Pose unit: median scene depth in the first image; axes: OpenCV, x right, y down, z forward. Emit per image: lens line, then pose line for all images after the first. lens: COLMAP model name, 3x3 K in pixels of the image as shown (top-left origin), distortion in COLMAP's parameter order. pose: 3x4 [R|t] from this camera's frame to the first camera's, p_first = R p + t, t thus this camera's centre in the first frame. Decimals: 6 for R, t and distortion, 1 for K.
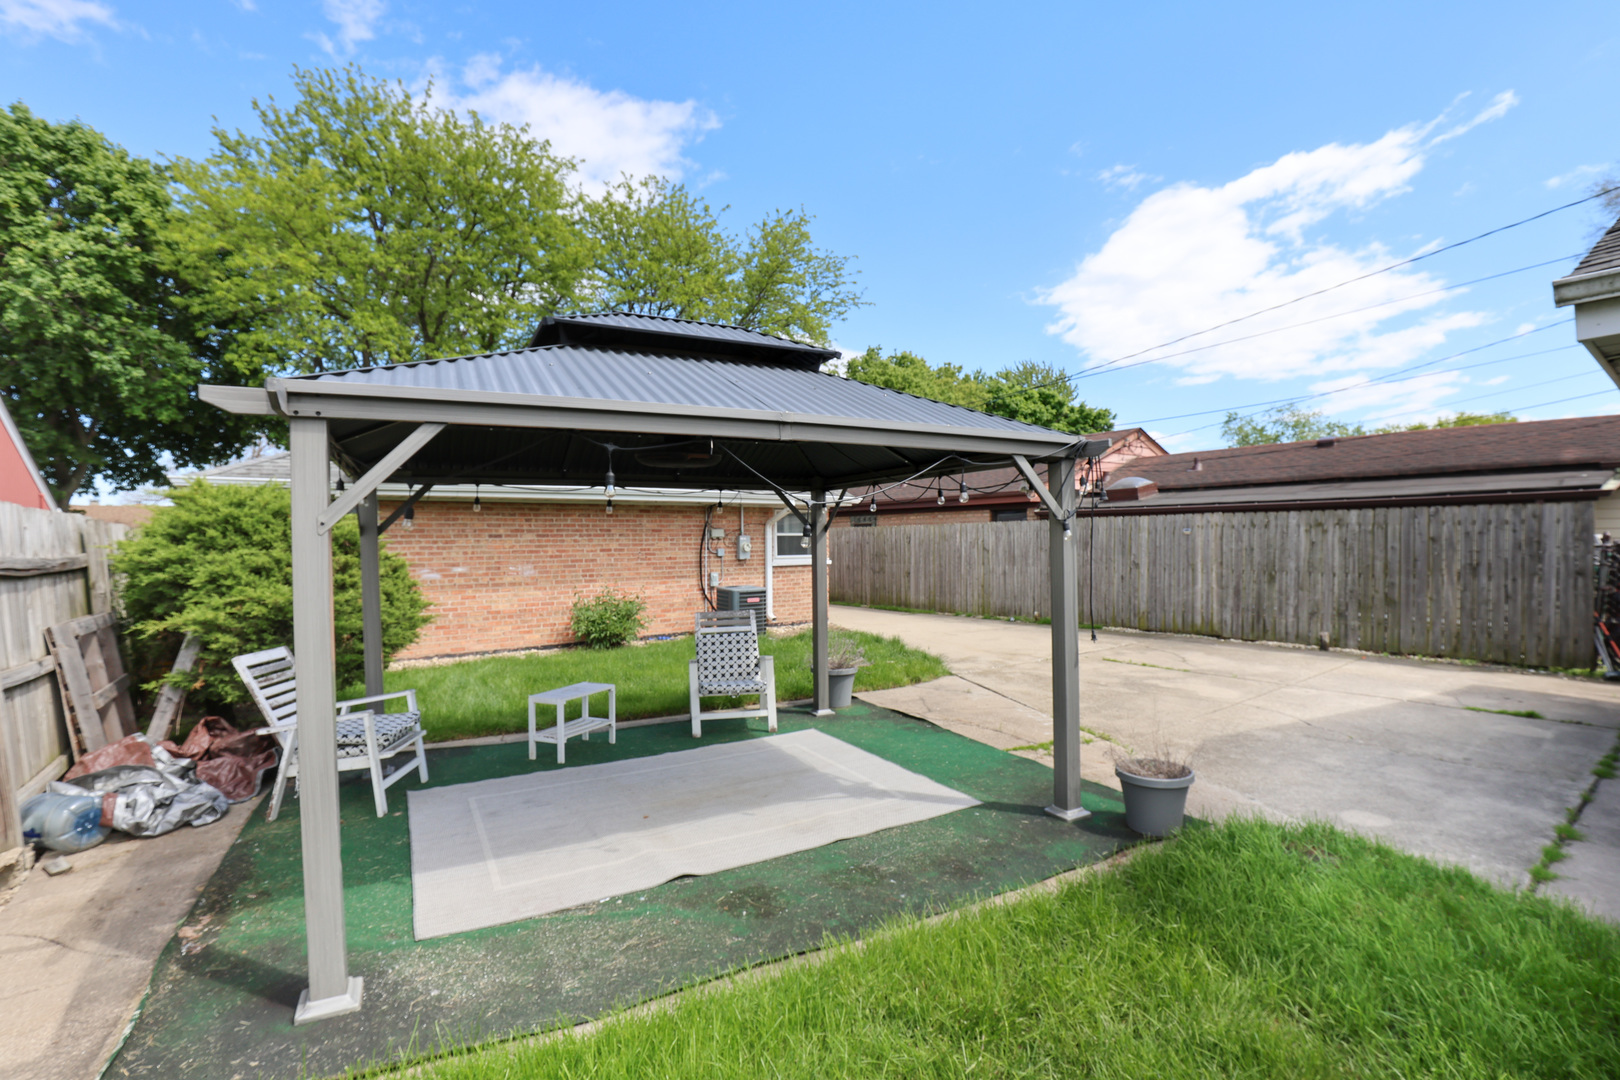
lens RADIAL K [[743.9, 0, 821.8], [0, 743.9, 550.3], [0, 0, 1]] dist [-0.036996, 0.006743]
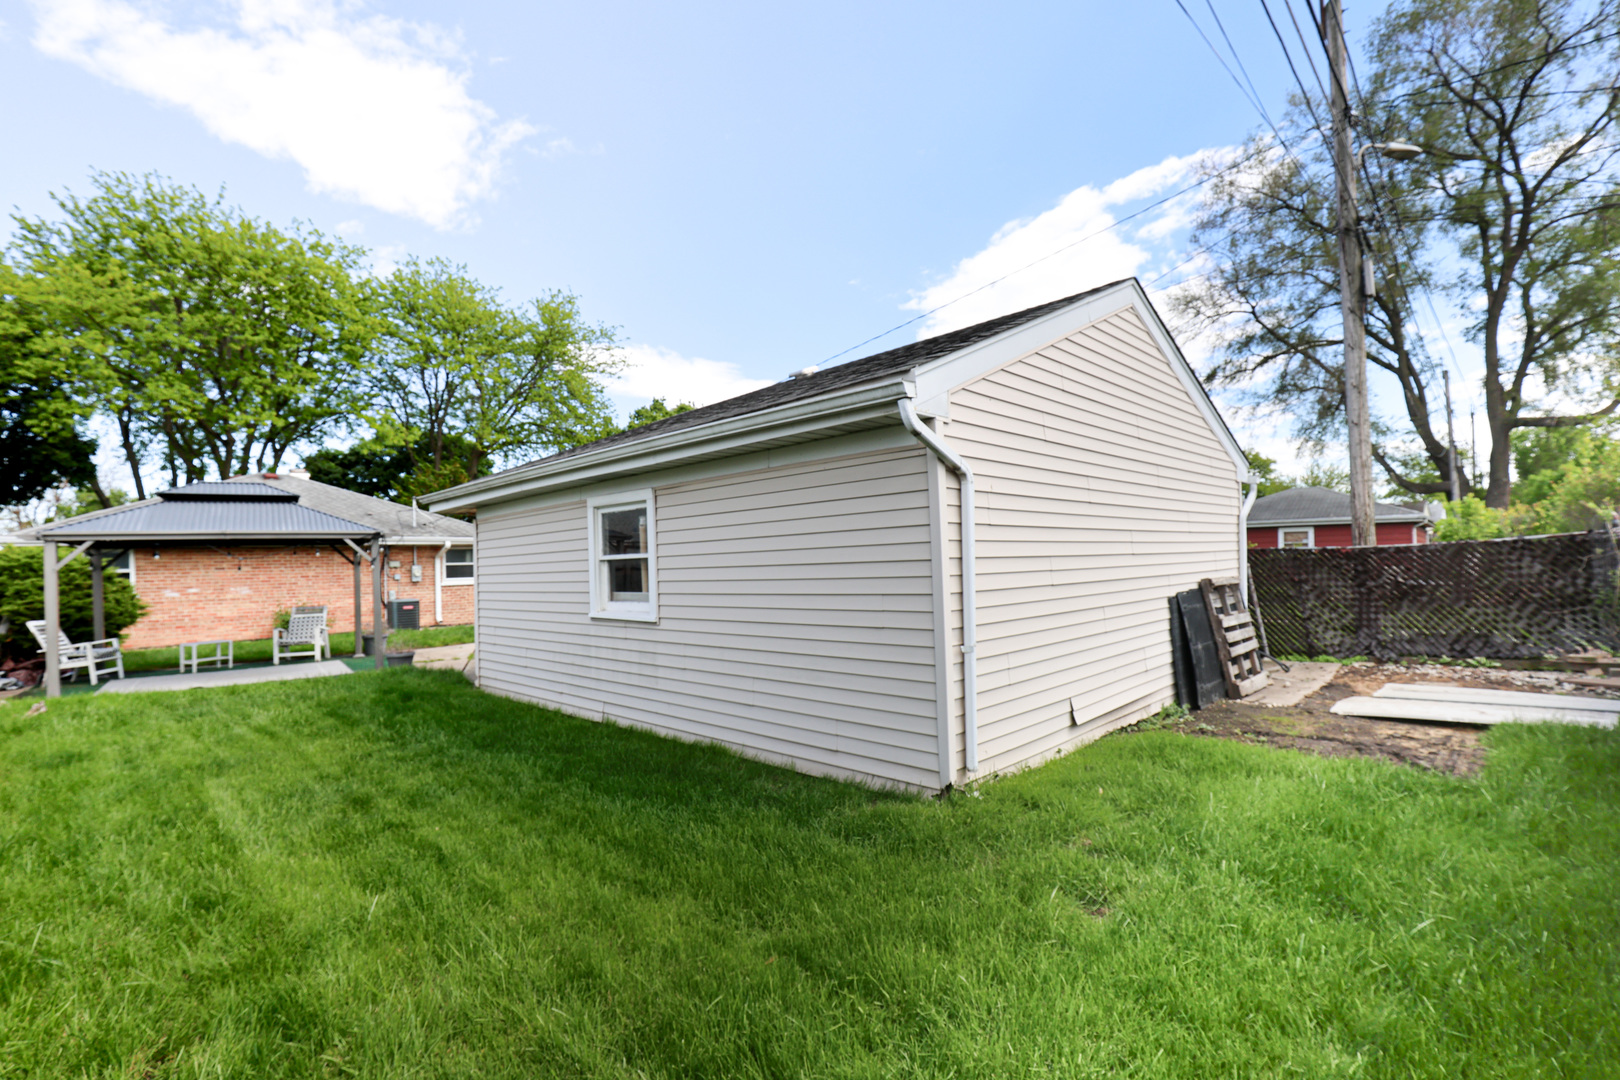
lens RADIAL K [[765.2, 0, 806.0], [0, 765.2, 550.0], [0, 0, 1]] dist [-0.002305, -0.000250]
pose [[0.993874, -0.013083, 0.109739, 0.515862], [0.016491, 0.999408, -0.030200, 0.008561], [-0.109279, 0.031824, 0.993502, -0.626977]]
